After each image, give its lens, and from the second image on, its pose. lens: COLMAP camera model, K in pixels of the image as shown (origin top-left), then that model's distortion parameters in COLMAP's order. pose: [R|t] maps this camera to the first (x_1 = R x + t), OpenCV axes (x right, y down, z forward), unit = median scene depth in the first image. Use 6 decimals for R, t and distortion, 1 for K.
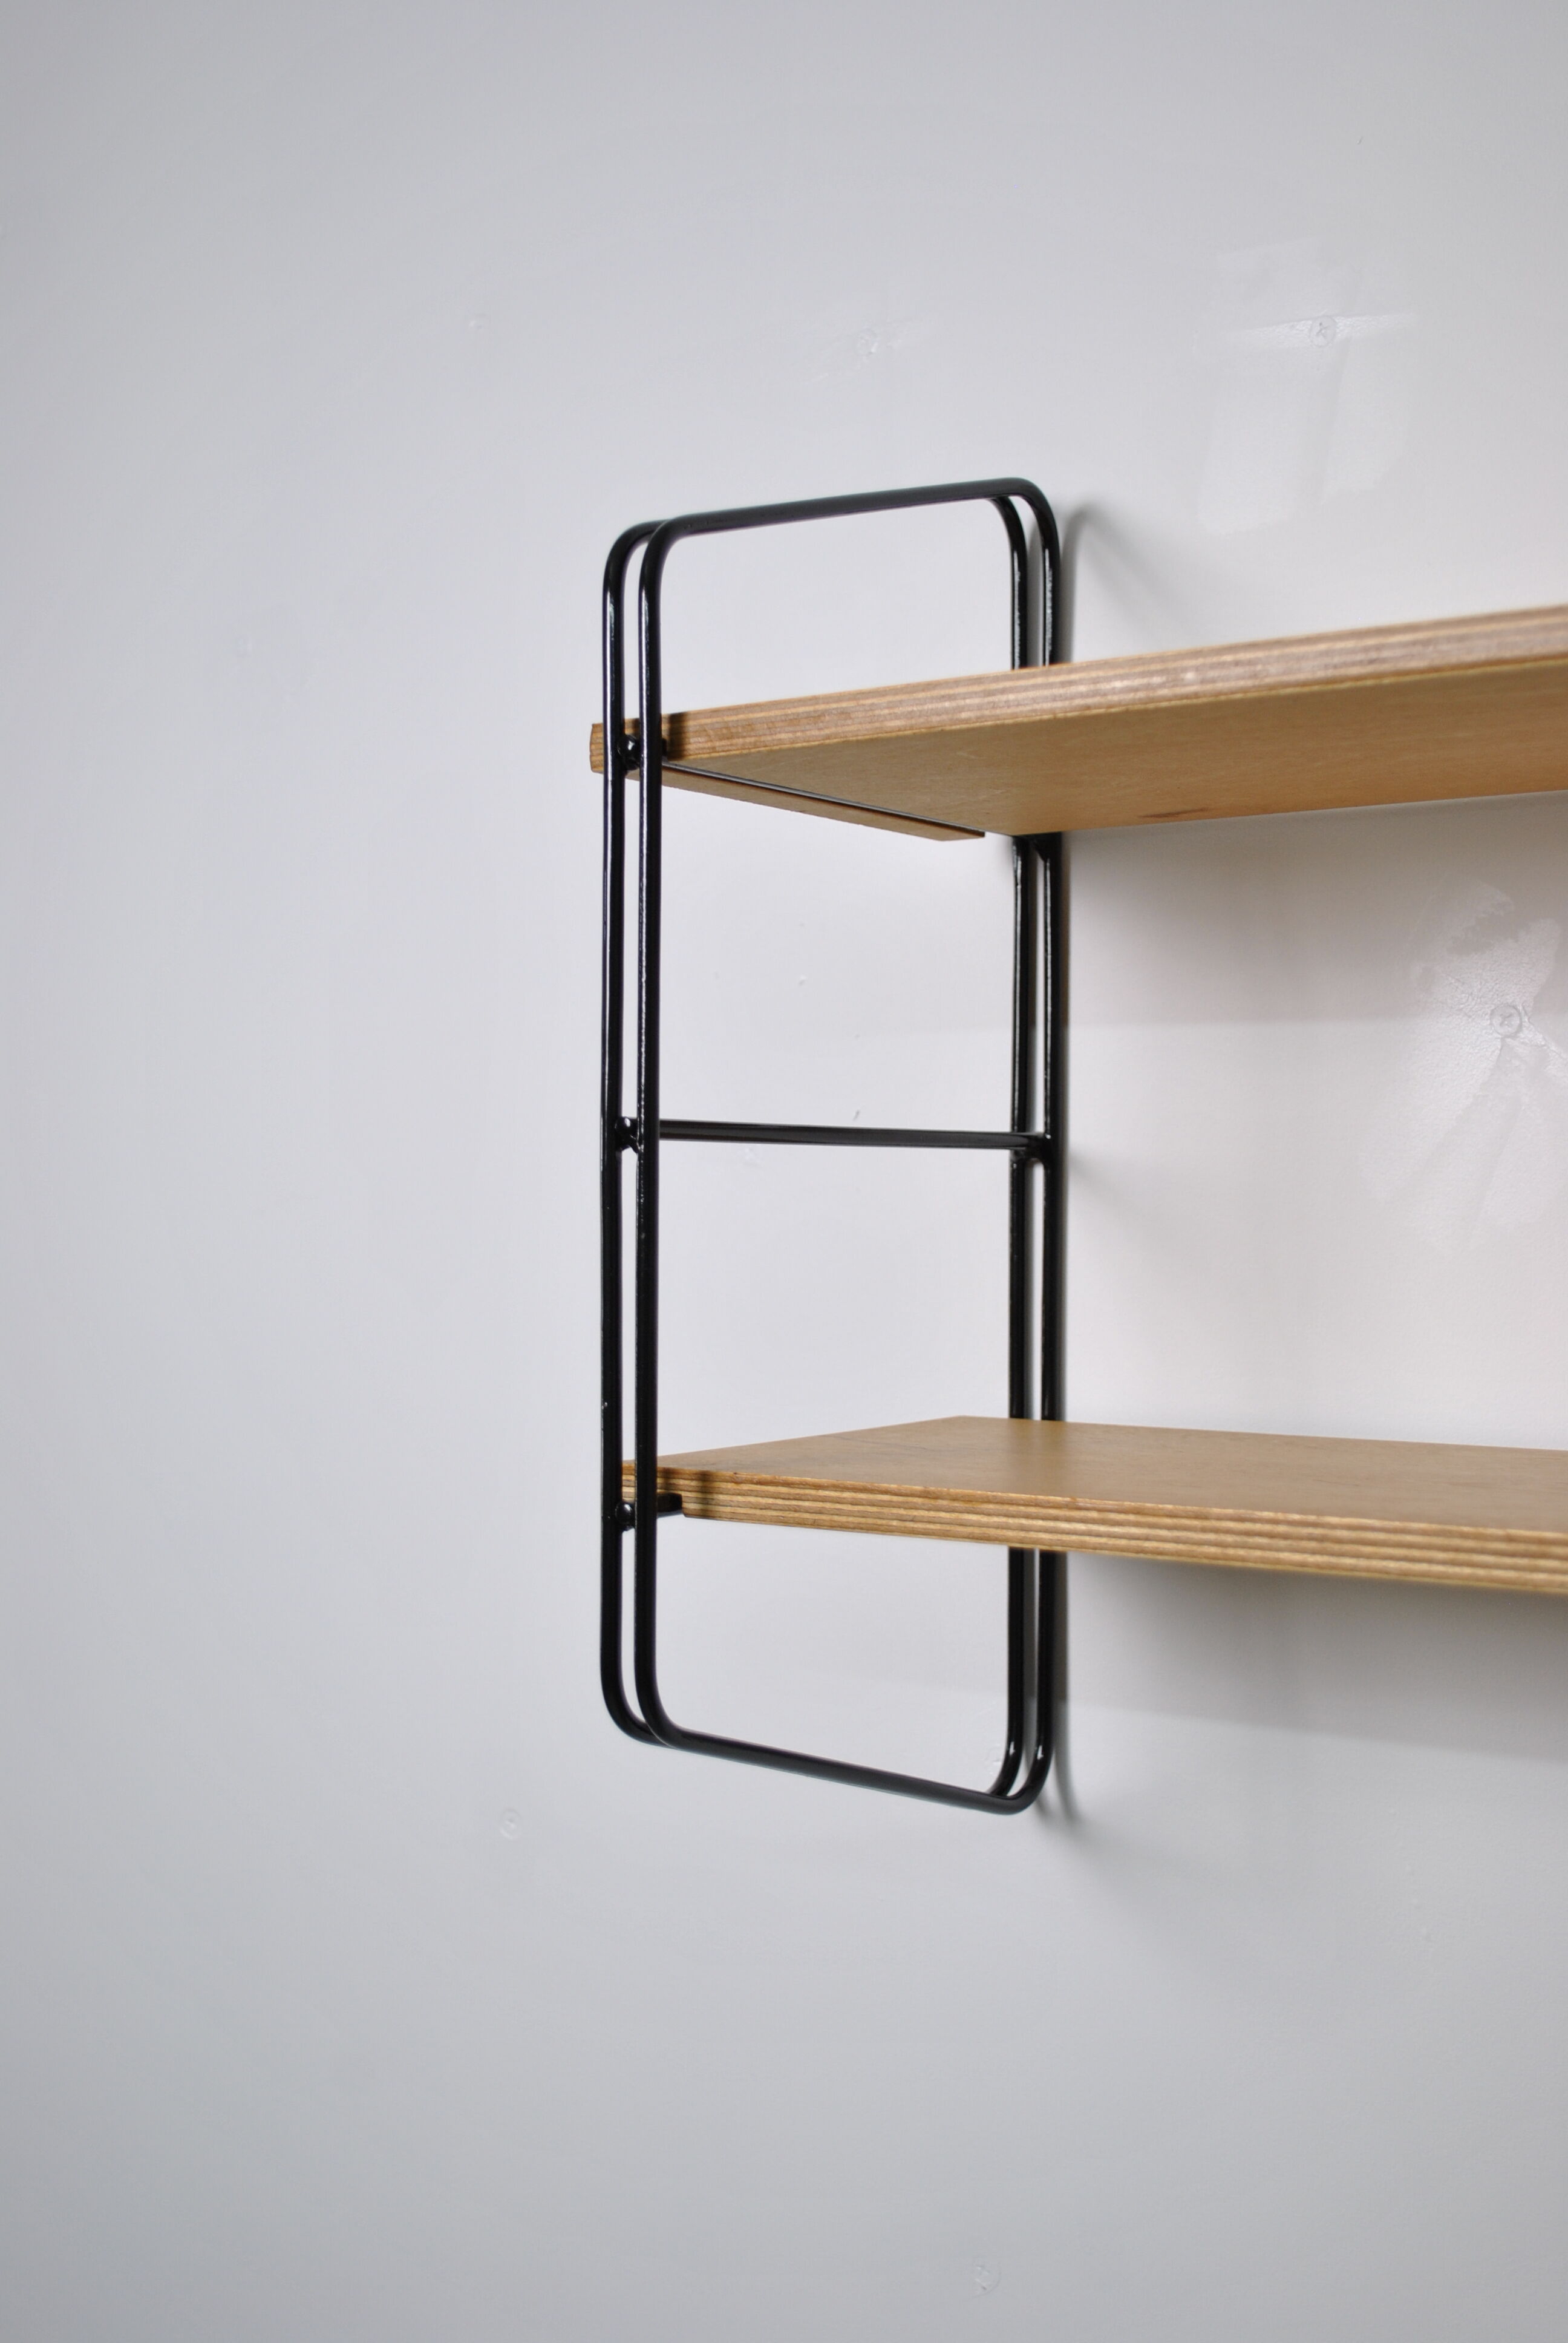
lens RADIAL K [[2779.3, 0, 784.0], [0, 2779.3, 1171.5], [0, 0, 1]] dist [-0.028873, -0.019014]
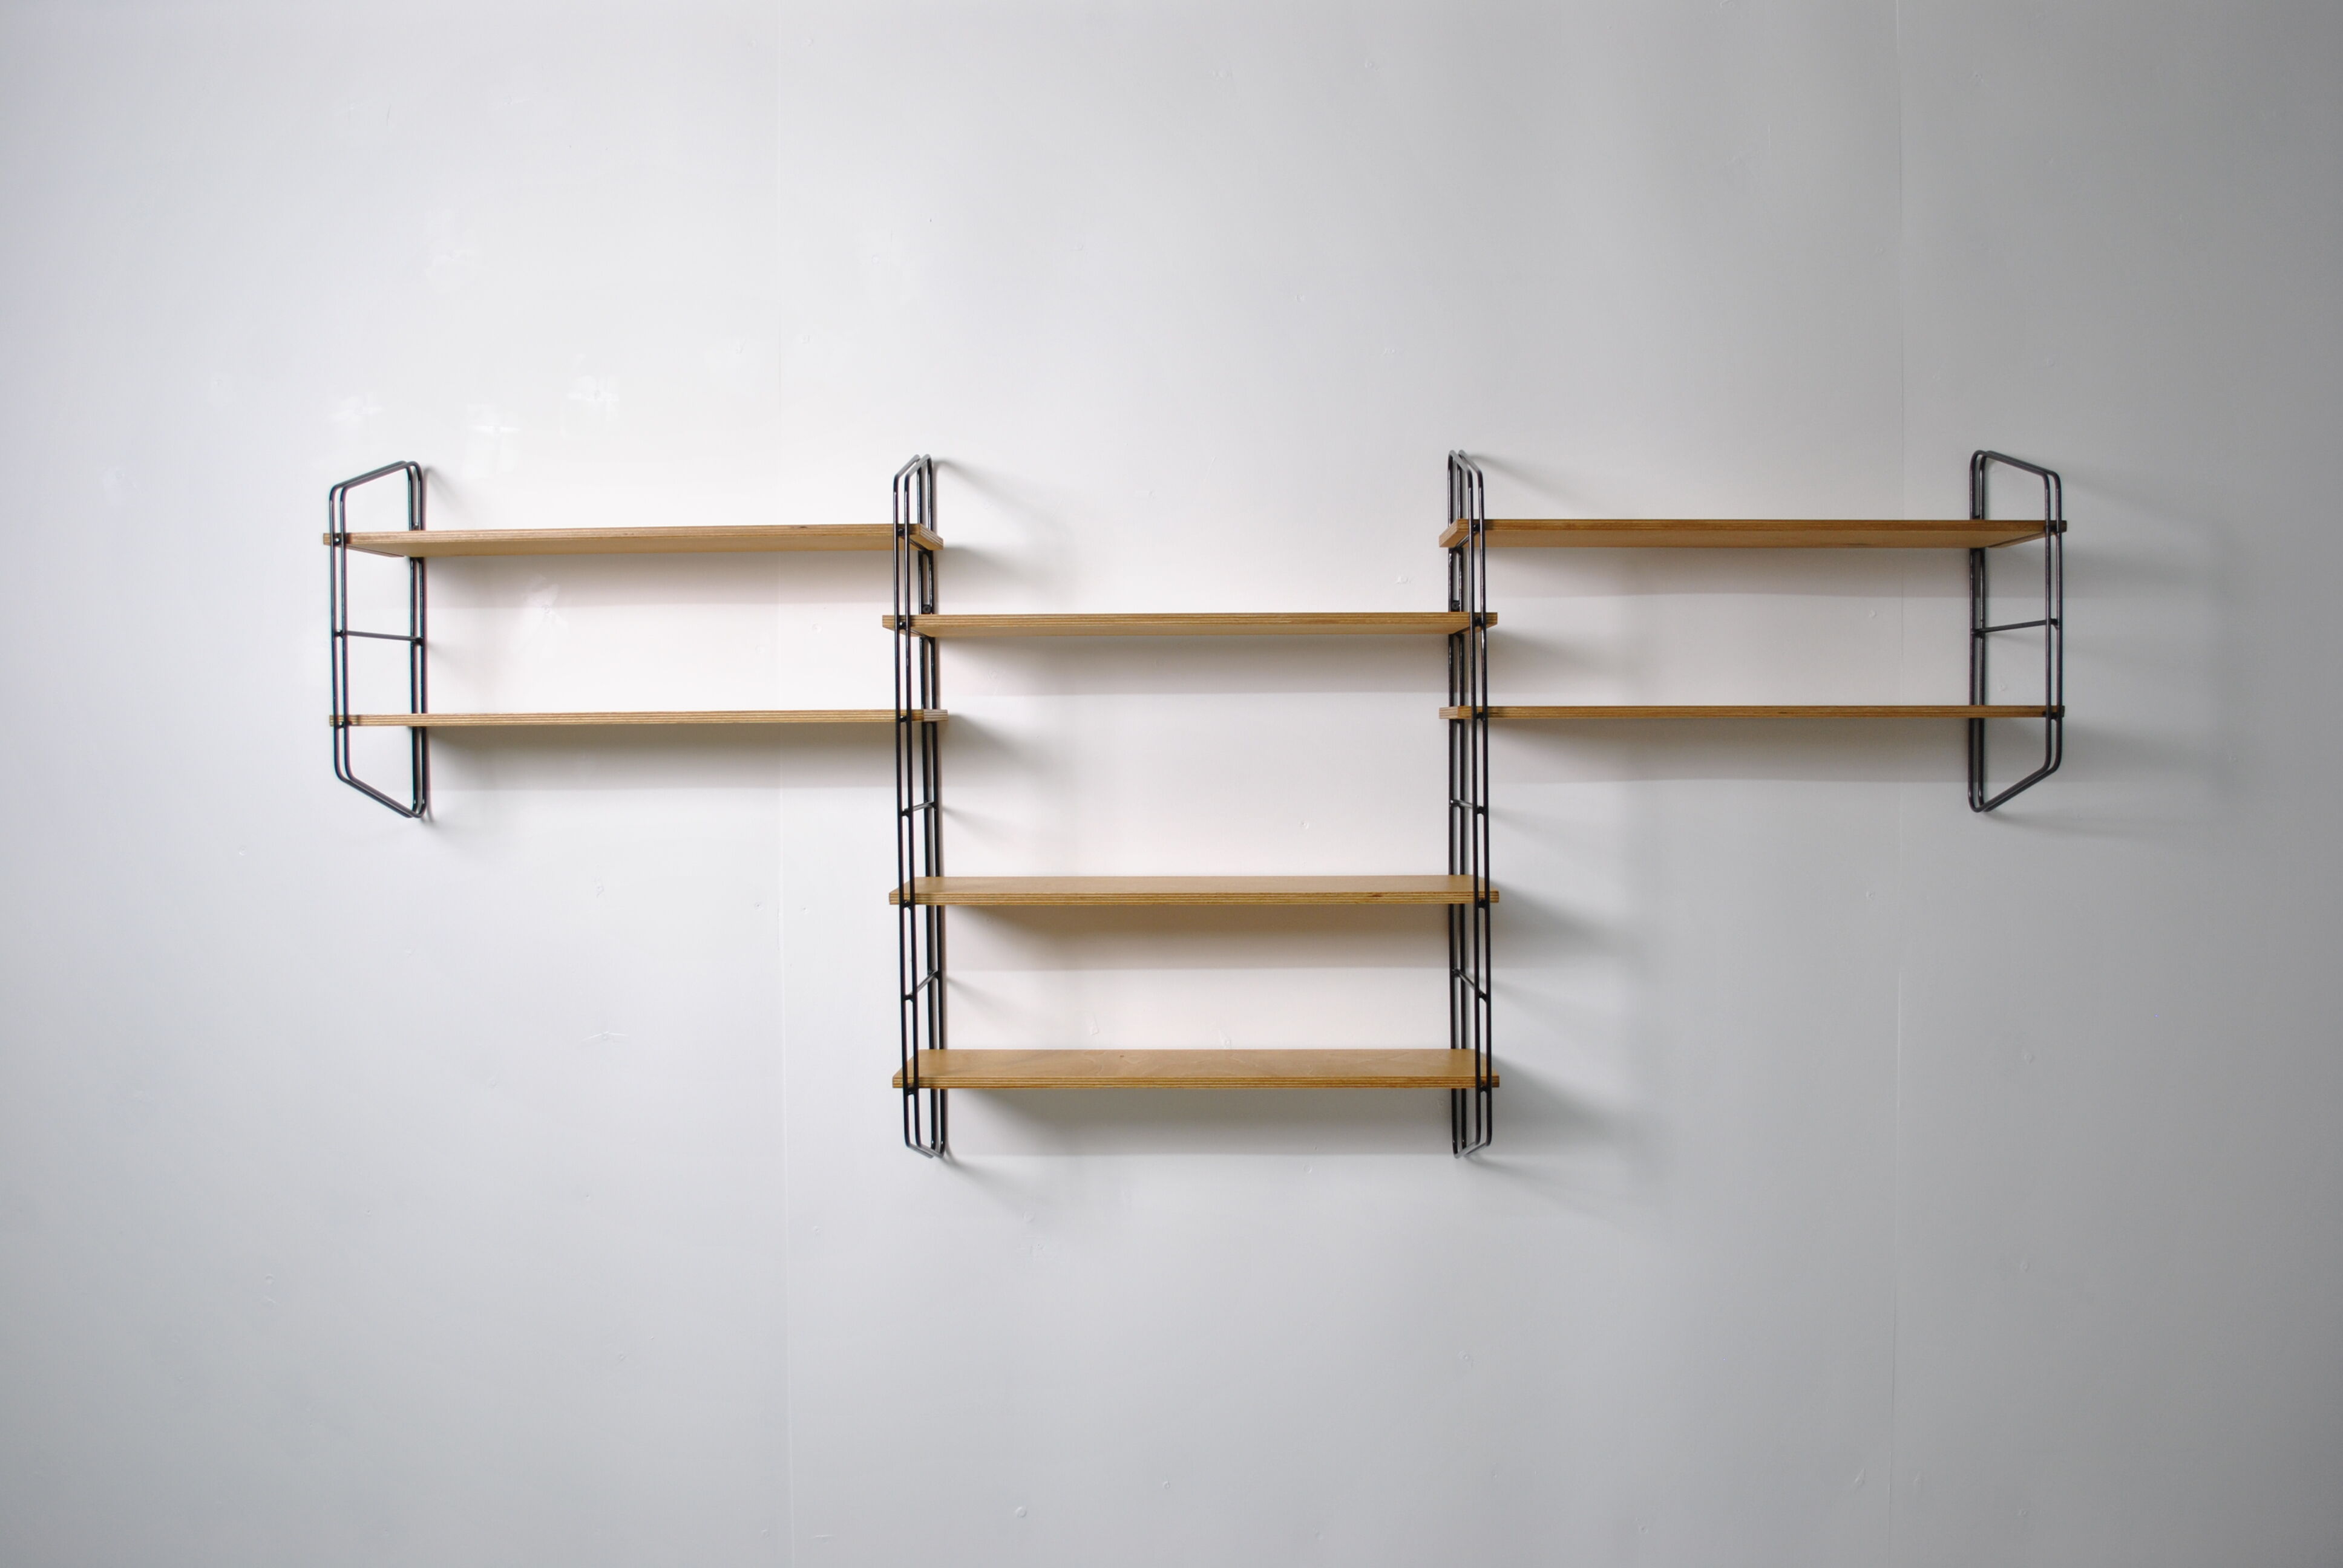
lens RADIAL K [[1981.6, 0, 1171.5], [0, 1981.6, 784.0], [0, 0, 1]] dist [-0.057919, -0.004466]
pose [[0.829805, -0.027321, 0.557384, -0.564928], [0.002470, 0.998971, 0.045289, 0.069180], [-0.558048, -0.036205, 0.829019, -1.816889]]
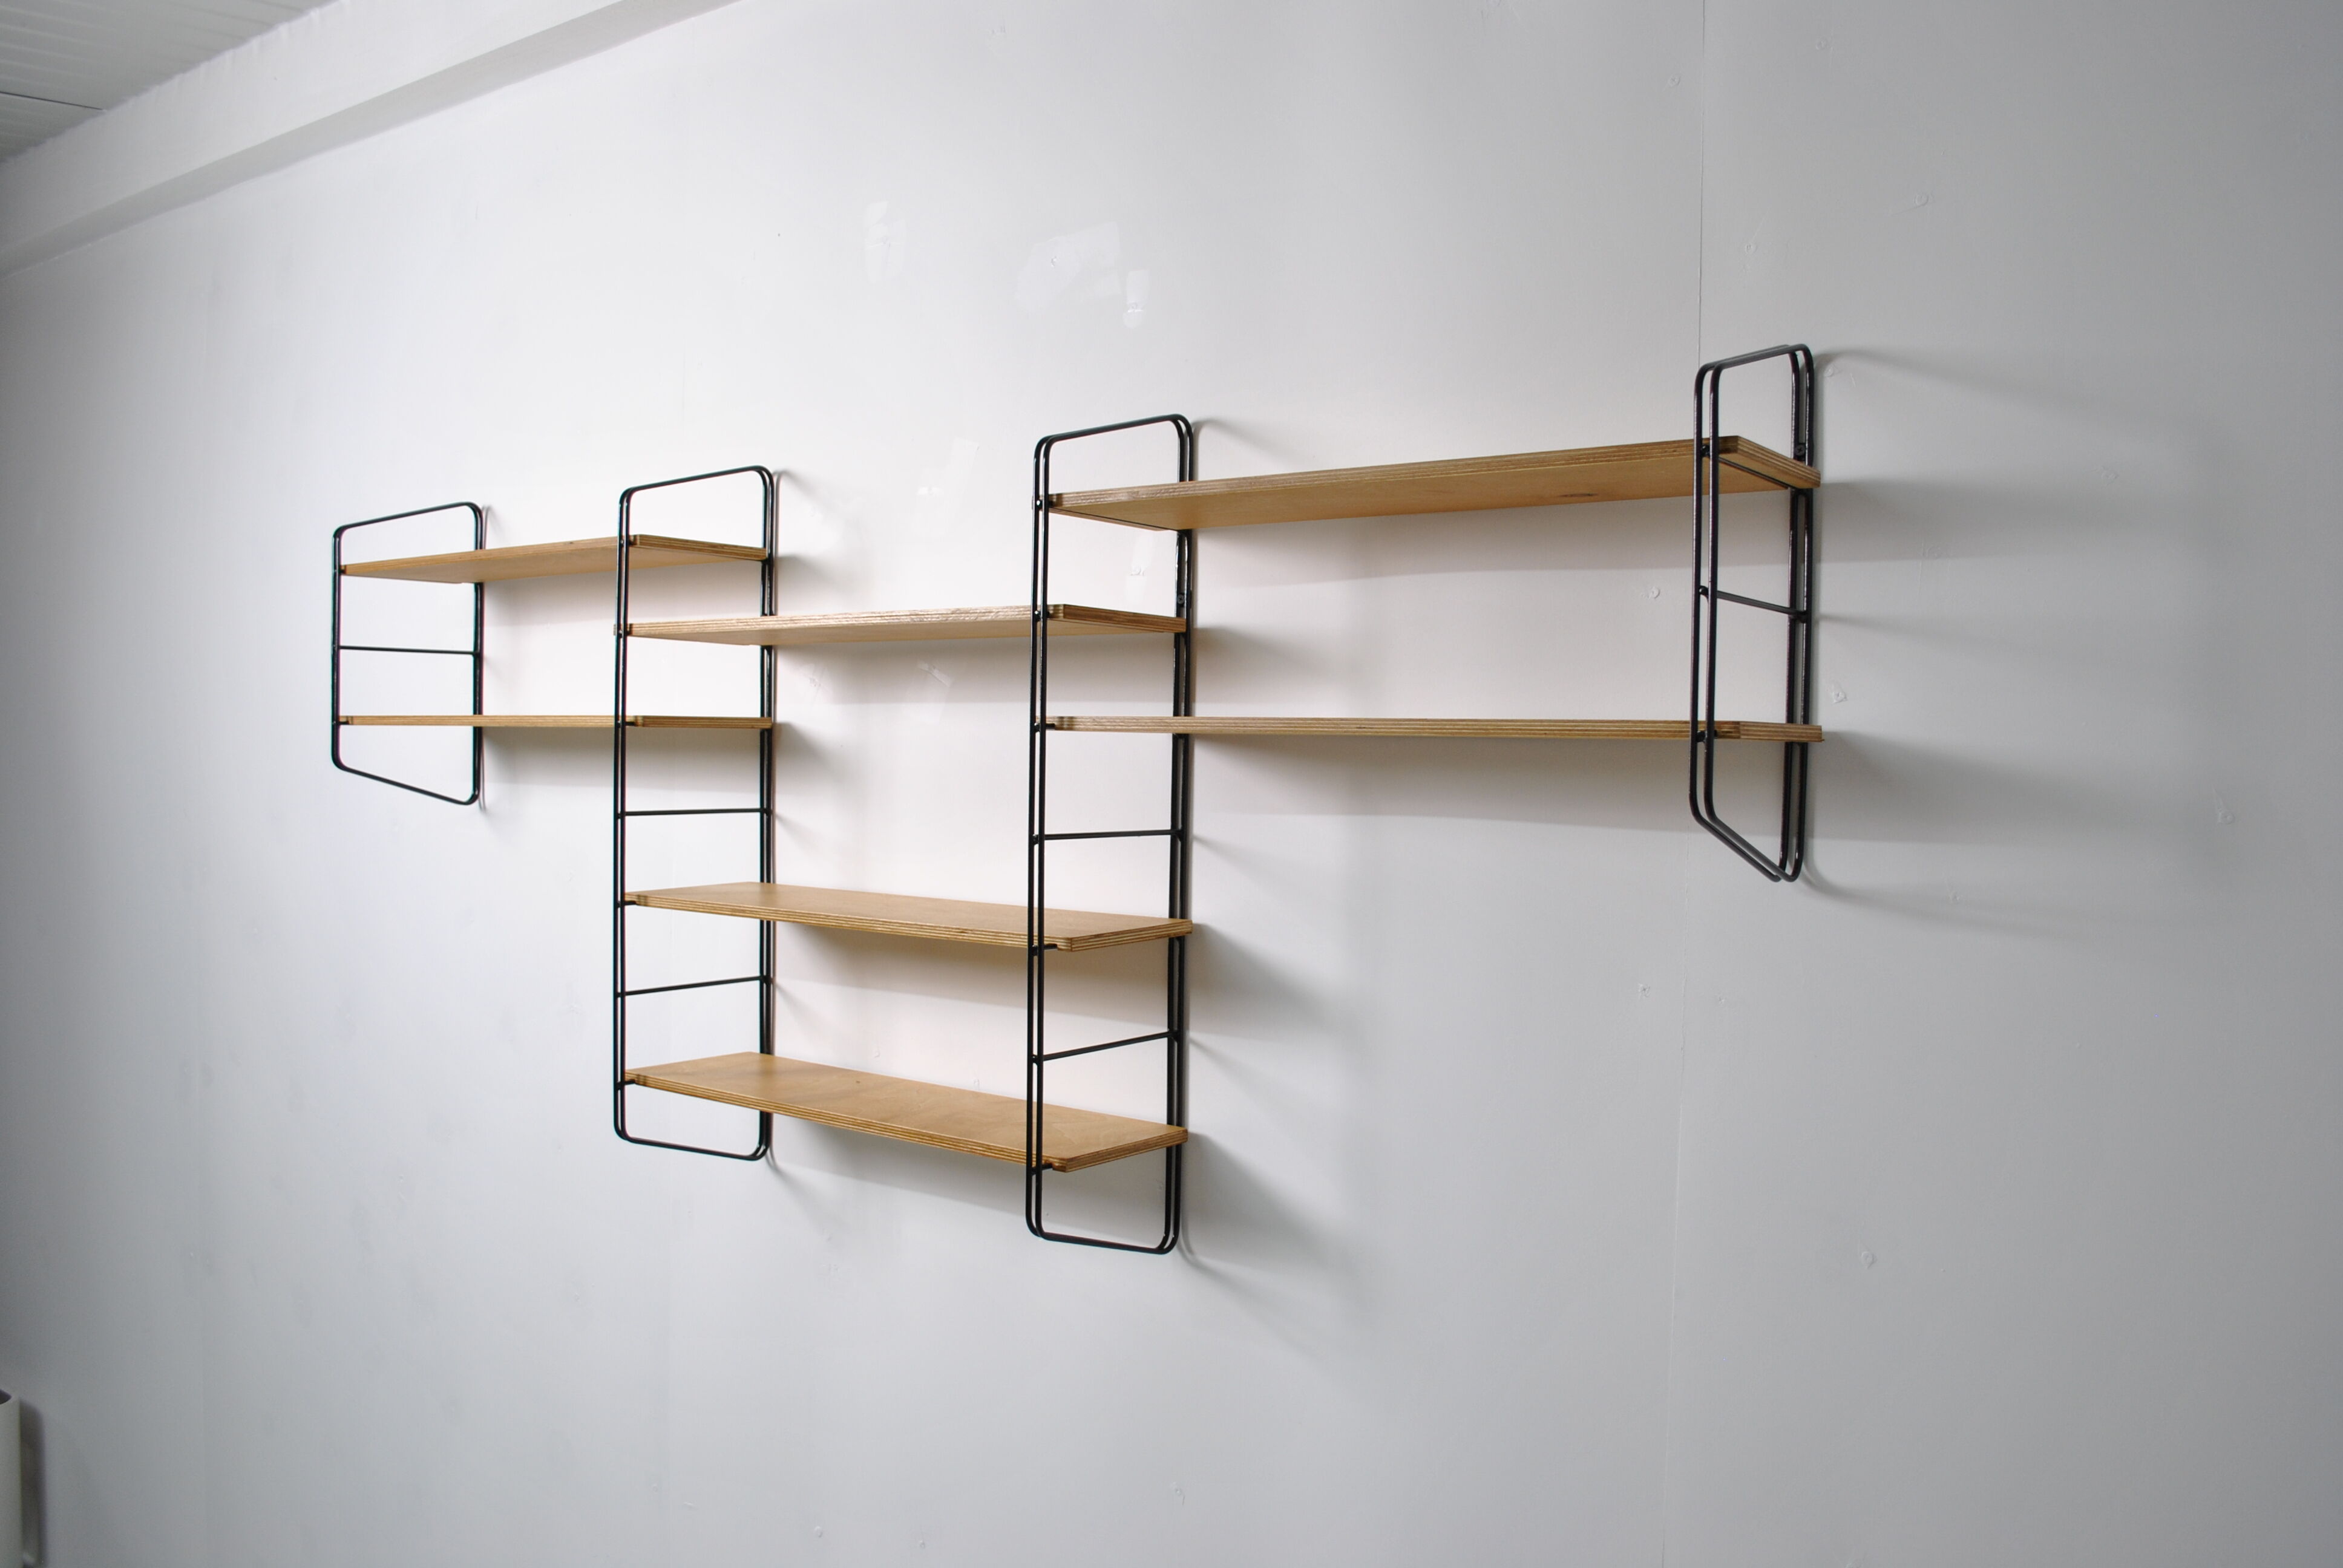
lens RADIAL K [[1818.5, 0, 1171.5], [0, 1818.5, 784.0], [0, 0, 1]] dist [-0.071931, -0.000466]
pose [[0.999801, 0.003949, -0.019545, 1.301641], [-0.003095, 0.999046, 0.043552, 0.071202], [0.019698, -0.043483, 0.998860, -1.874442]]
